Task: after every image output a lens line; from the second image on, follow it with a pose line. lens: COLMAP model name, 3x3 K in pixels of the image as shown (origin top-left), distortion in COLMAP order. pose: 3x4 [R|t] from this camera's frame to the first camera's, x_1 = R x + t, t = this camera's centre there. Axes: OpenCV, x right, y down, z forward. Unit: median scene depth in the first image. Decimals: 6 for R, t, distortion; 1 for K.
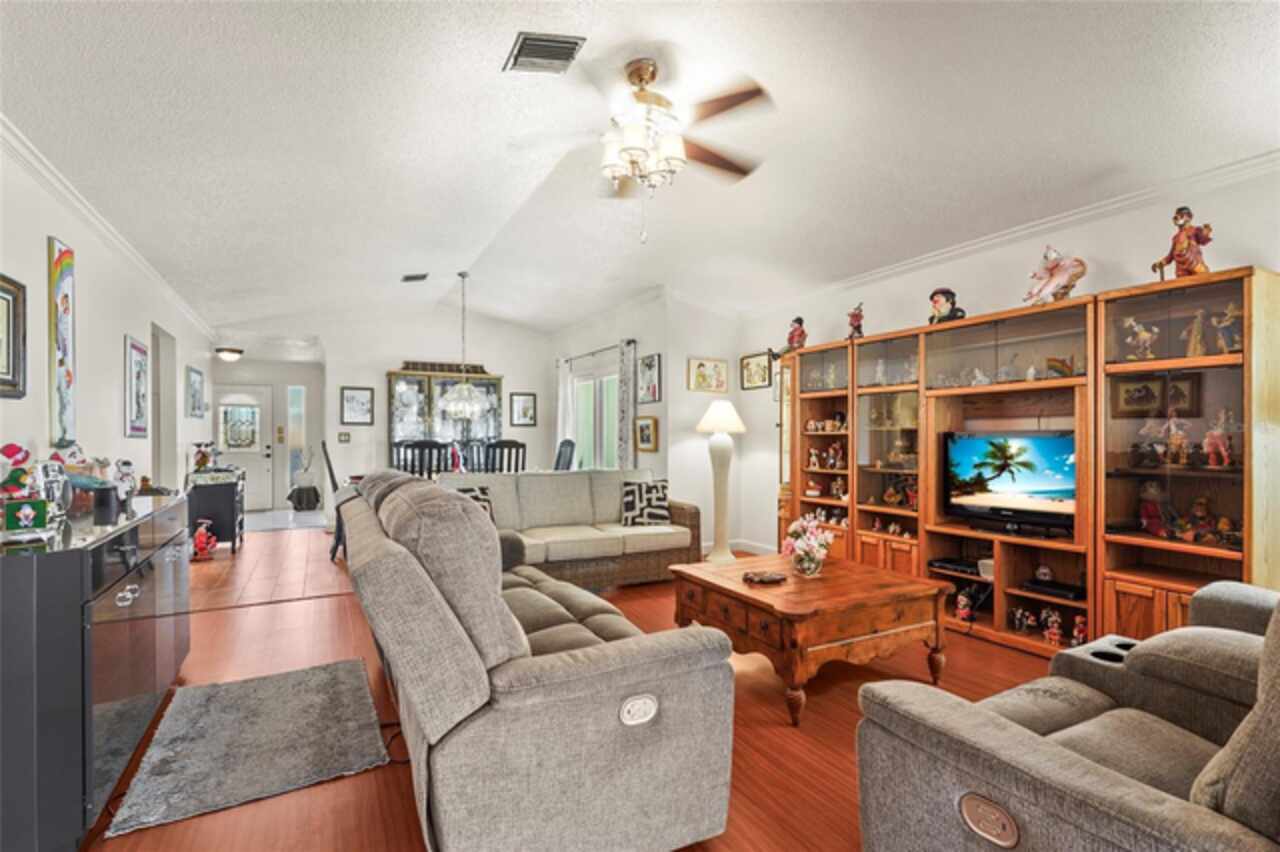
lens RADIAL K [[584.3, 0, 649.2], [0, 584.3, 433.5], [0, 0, 1]] dist [-0.002908, 0.000576]
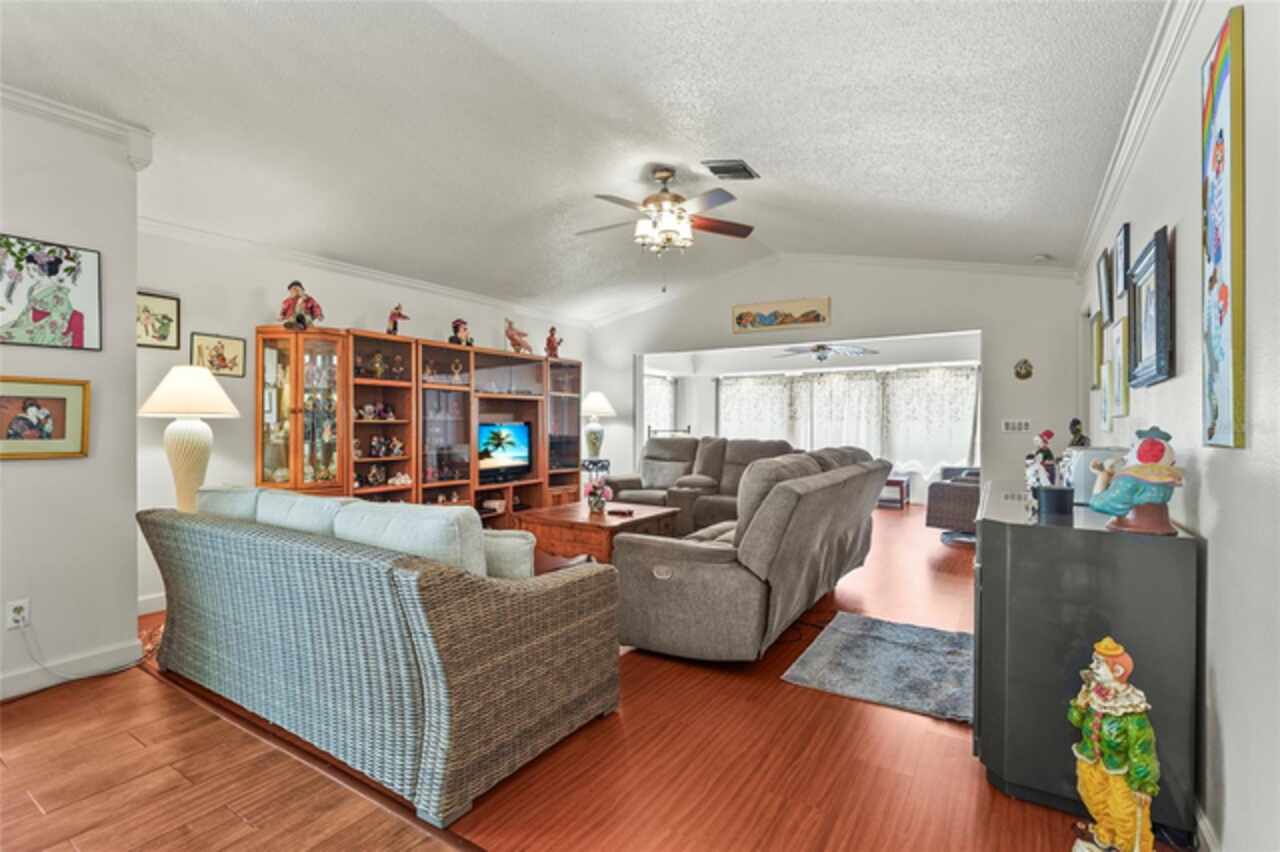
lens RADIAL K [[584.3, 0, 635.0], [0, 584.3, 425.5], [0, 0, 1]] dist [-0.002908, 0.000576]
pose [[-0.467170, -0.001913, 0.884165, -0.563270], [-0.006518, 0.999978, -0.001280, 0.003101], [-0.884143, -0.006361, -0.467172, 0.768081]]
